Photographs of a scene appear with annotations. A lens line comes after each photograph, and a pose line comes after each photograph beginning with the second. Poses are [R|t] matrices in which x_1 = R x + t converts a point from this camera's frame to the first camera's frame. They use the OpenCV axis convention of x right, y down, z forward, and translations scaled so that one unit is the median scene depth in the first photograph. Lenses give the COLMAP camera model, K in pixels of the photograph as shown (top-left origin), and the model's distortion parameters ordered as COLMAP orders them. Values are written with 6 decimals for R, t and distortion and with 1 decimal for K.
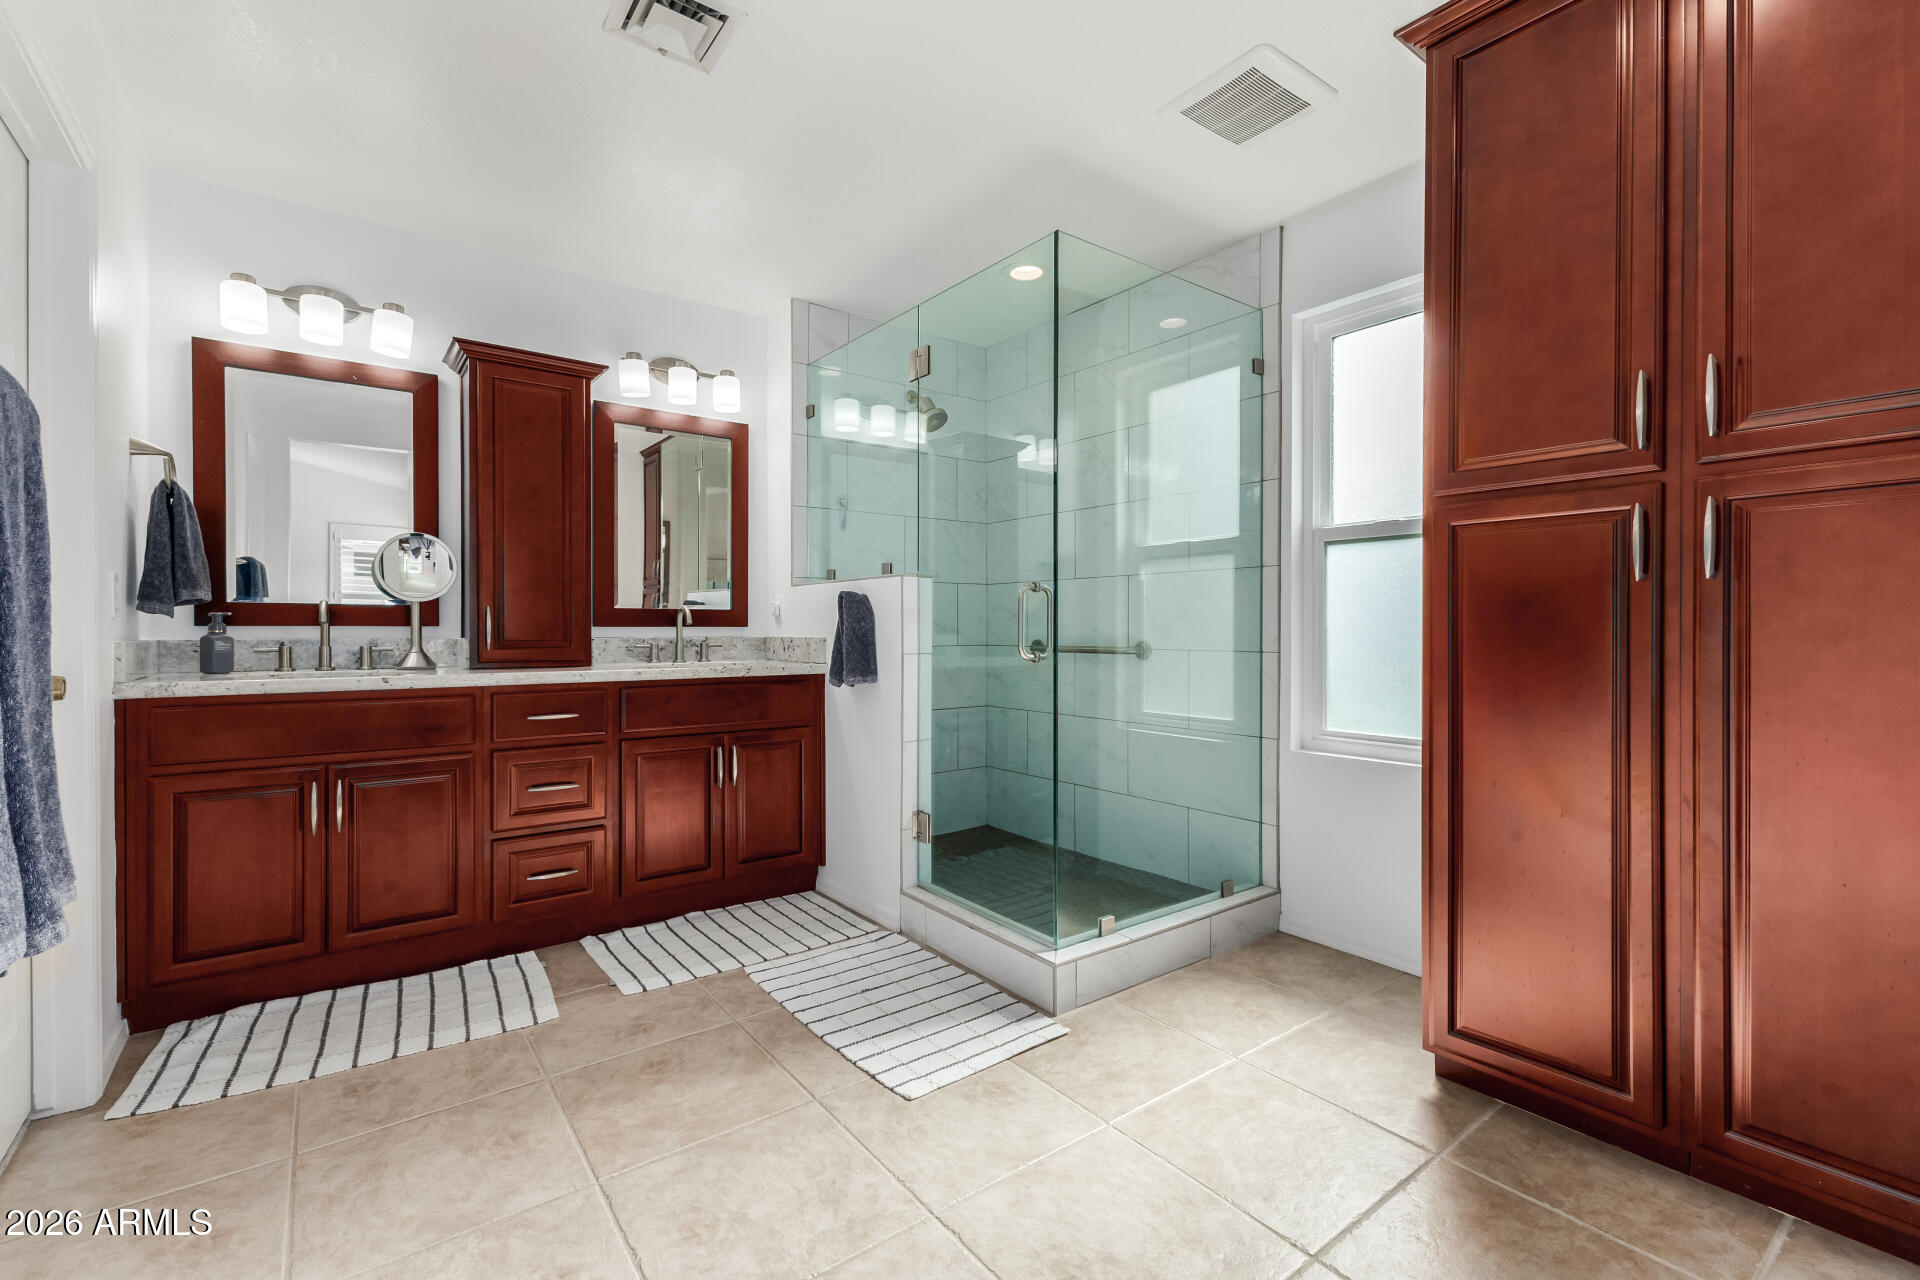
lens RADIAL K [[835.5, 0, 950.4], [0, 835.5, 632.1], [0, 0, 1]] dist [0.000212, -0.000692]
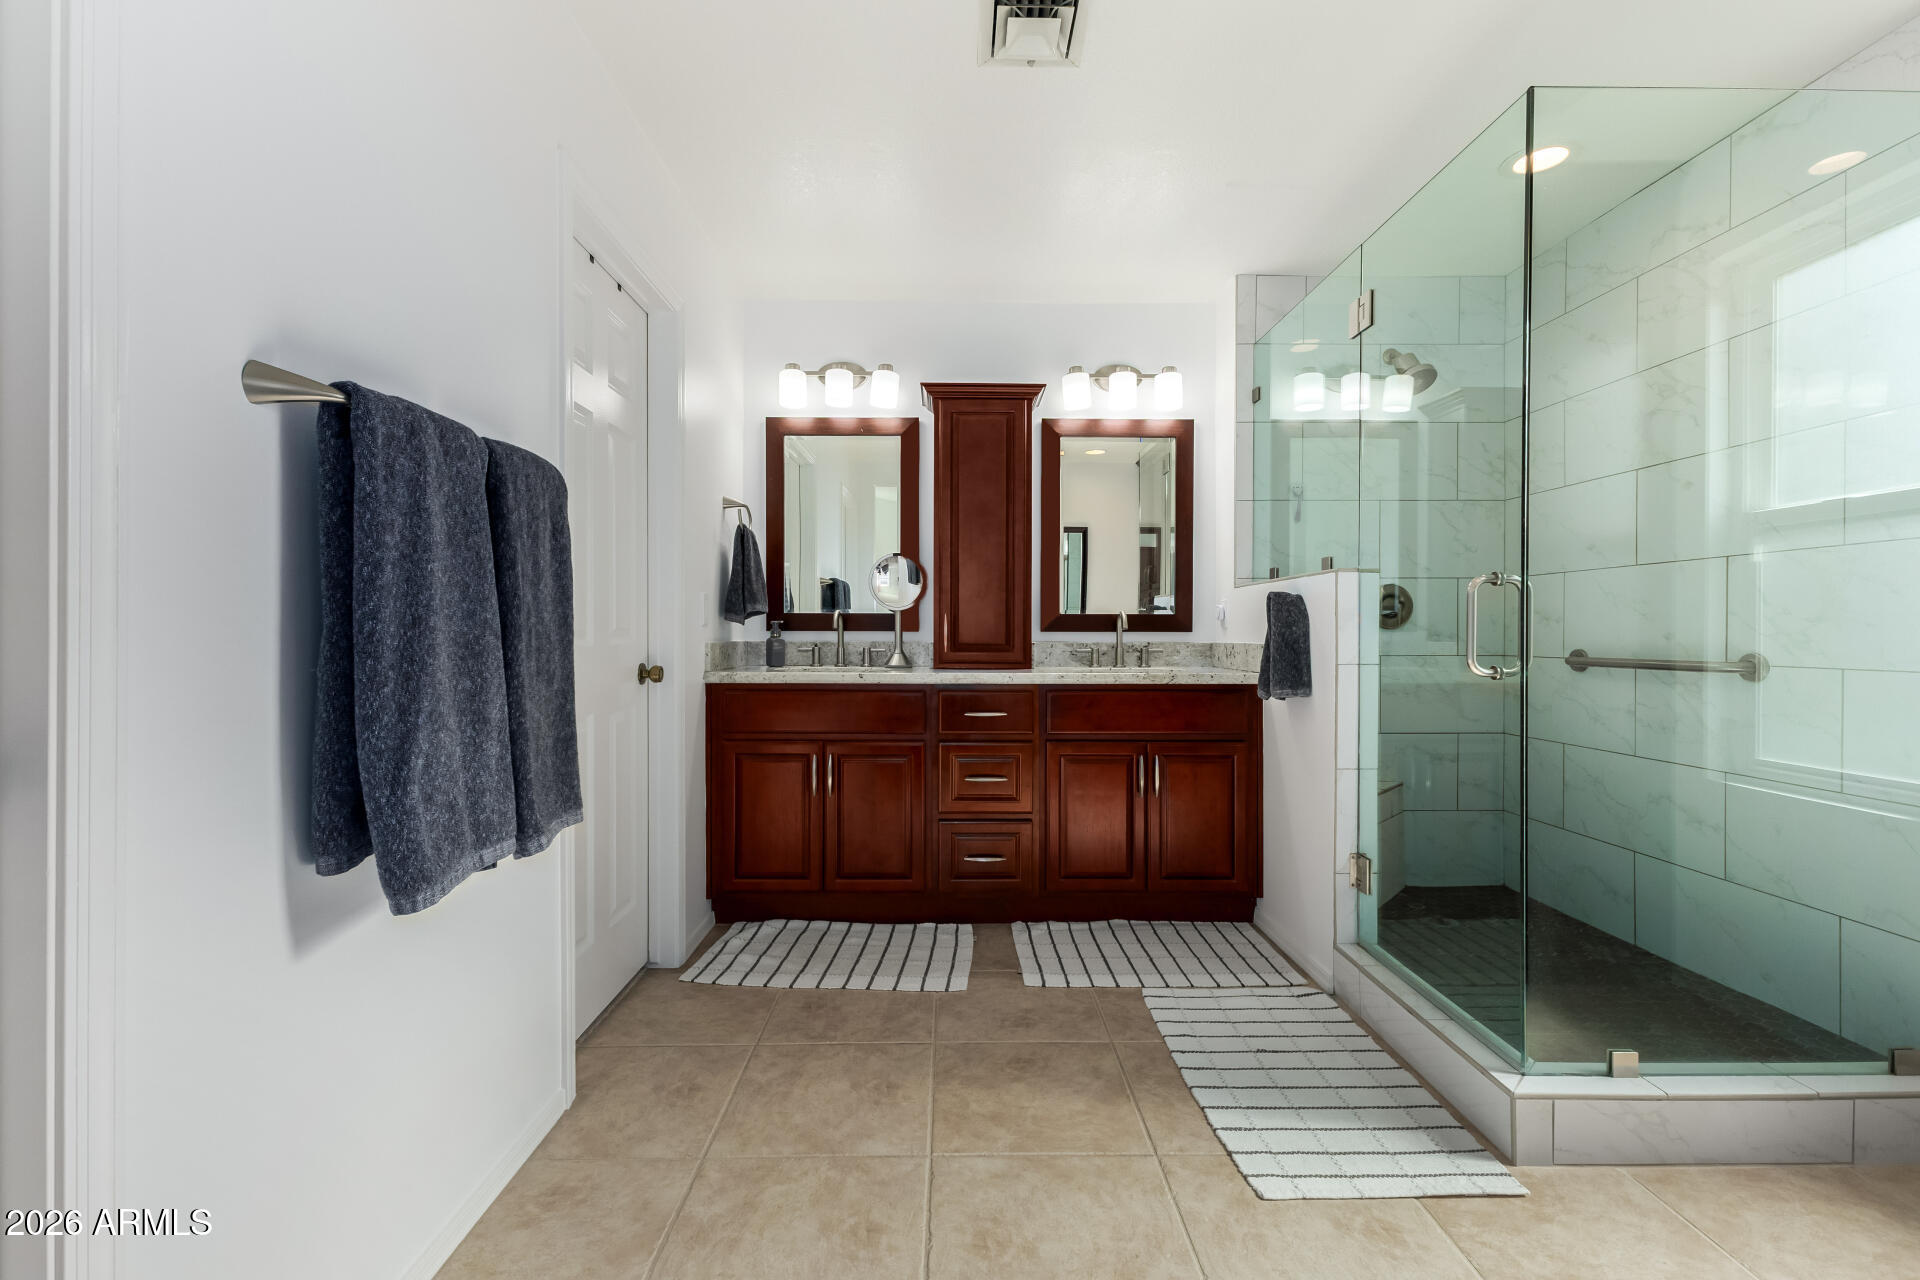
lens RADIAL K [[827.6, 0, 927.8], [0, 827.6, 637.8], [0, 0, 1]] dist [0.000200, -0.000647]
pose [[0.801541, 0.004559, -0.597923, 0.105849], [-0.004273, 0.999989, 0.001896, -0.000232], [0.597925, 0.001035, 0.801551, 0.082639]]
